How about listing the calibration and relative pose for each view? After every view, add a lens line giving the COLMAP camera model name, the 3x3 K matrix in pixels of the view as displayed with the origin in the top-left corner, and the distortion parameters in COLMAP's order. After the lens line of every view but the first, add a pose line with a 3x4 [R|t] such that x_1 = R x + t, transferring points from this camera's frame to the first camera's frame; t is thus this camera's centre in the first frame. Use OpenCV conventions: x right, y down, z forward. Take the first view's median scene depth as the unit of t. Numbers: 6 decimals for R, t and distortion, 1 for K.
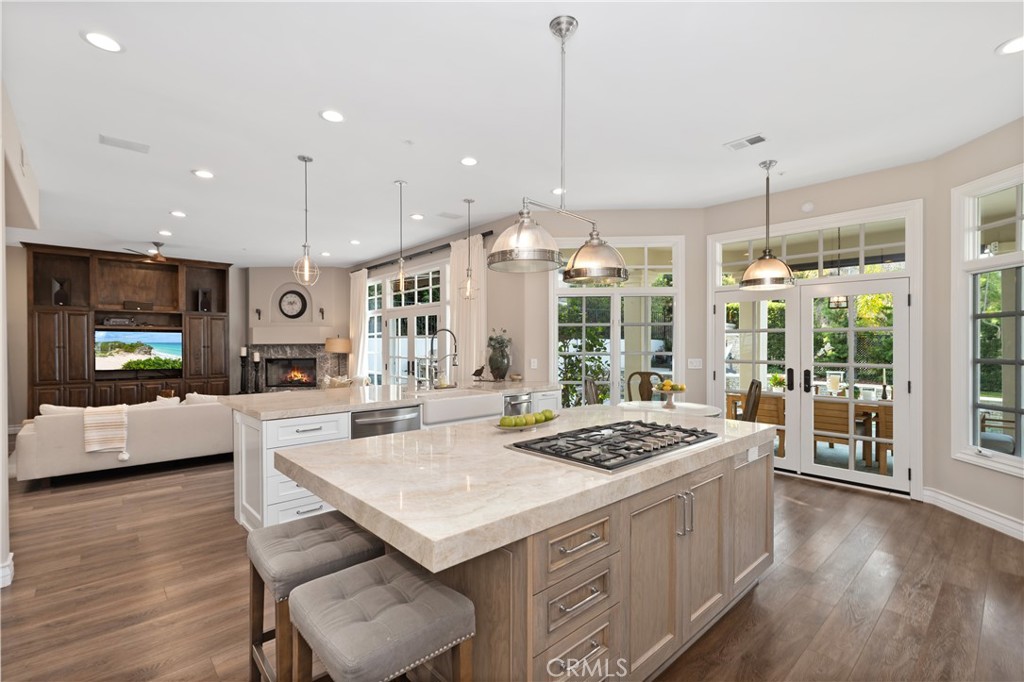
lens RADIAL K [[467.2, 0, 513.4], [0, 467.2, 344.1], [0, 0, 1]] dist [0.004166, -0.000006]
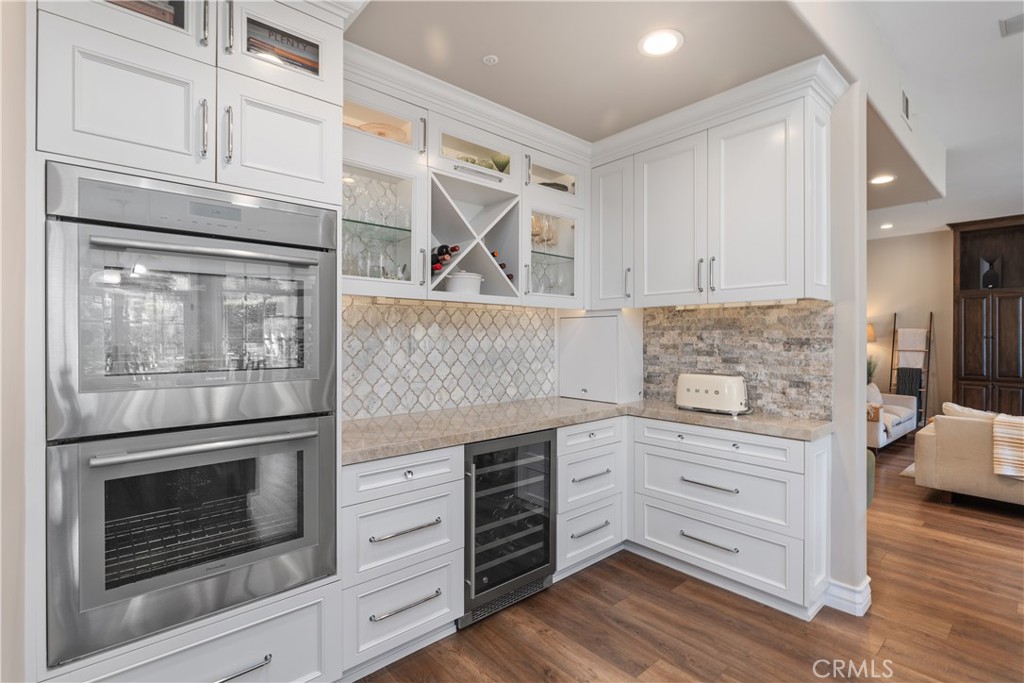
lens RADIAL K [[481.0, 0, 509.2], [0, 481.0, 338.5], [0, 0, 1]] dist [0.002918, 0.000741]
pose [[-0.012109, 0.003761, -0.999920, -0.079693], [-0.004187, 0.999984, 0.003812, 0.009101], [0.999918, 0.004233, -0.012093, 0.140782]]
